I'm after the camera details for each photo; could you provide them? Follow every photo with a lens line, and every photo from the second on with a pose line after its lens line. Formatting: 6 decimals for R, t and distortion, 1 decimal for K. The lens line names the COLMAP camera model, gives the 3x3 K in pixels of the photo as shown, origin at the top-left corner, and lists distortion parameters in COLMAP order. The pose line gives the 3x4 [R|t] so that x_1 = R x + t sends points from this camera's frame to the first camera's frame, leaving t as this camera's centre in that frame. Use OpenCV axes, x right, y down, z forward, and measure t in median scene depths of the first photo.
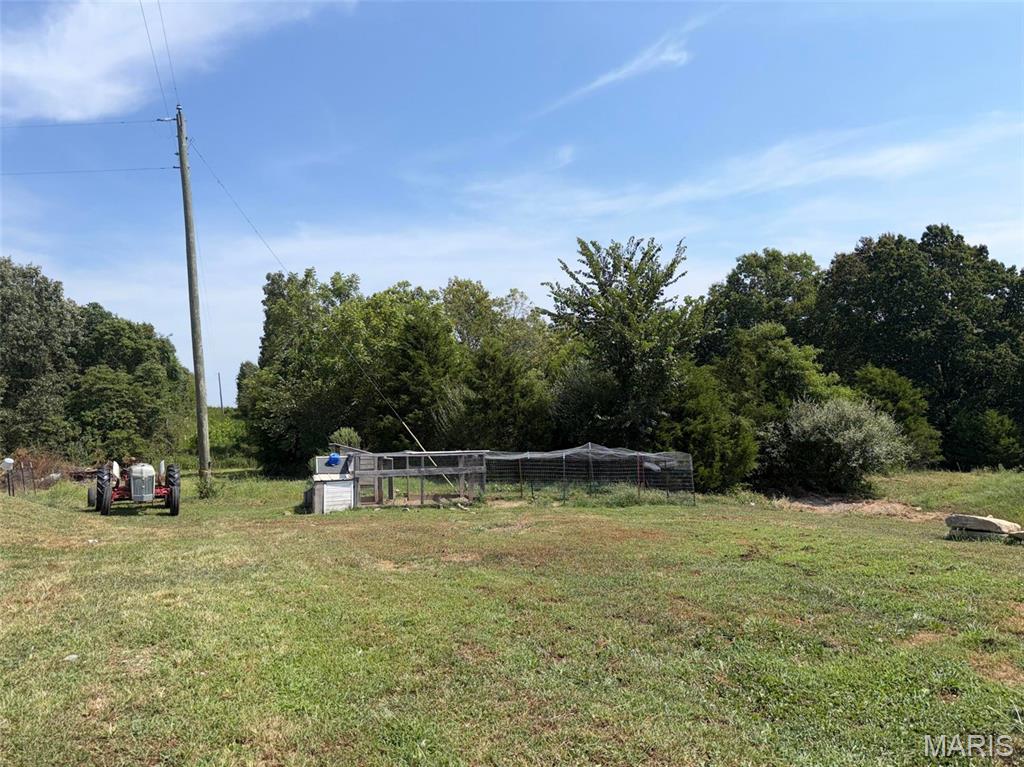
lens RADIAL K [[722.2, 0, 504.2], [0, 722.2, 379.3], [0, 0, 1]] dist [-0.012856, -0.000103]
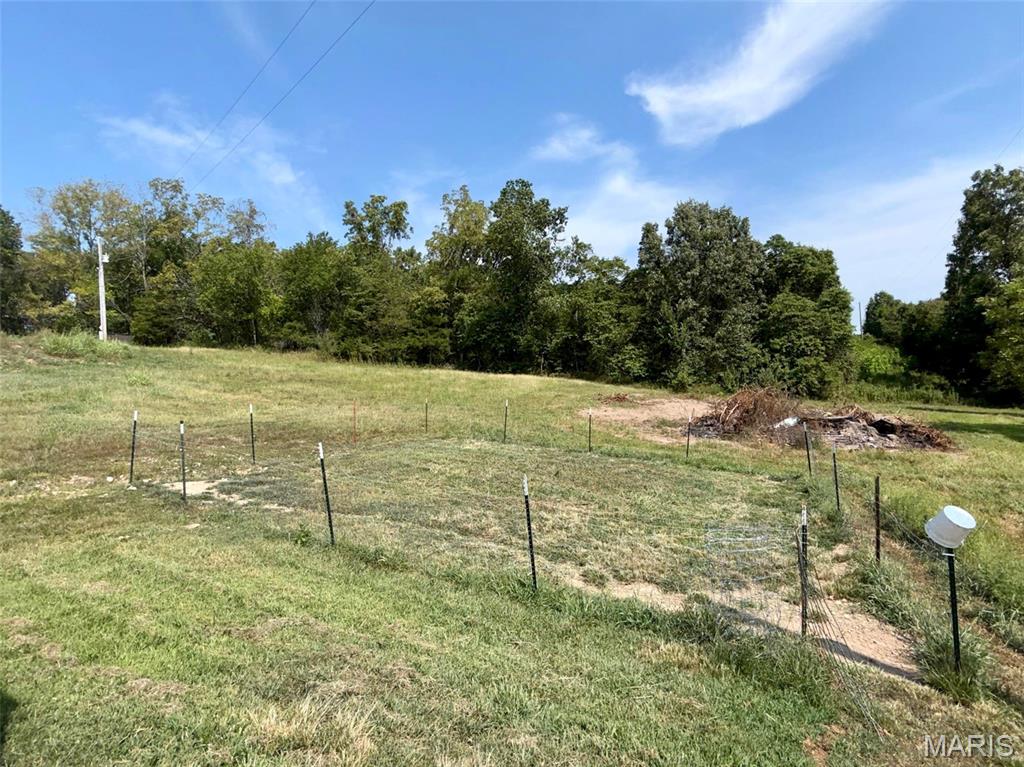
lens RADIAL K [[516.3, 0, 517.4], [0, 516.3, 383.3], [0, 0, 1]] dist [-0.003036, -0.000311]
pose [[0.593381, 0.068550, -0.801998, -0.197373], [0.043153, 0.992225, 0.116738, 0.005606], [0.803764, -0.103878, 0.585809, 0.256849]]
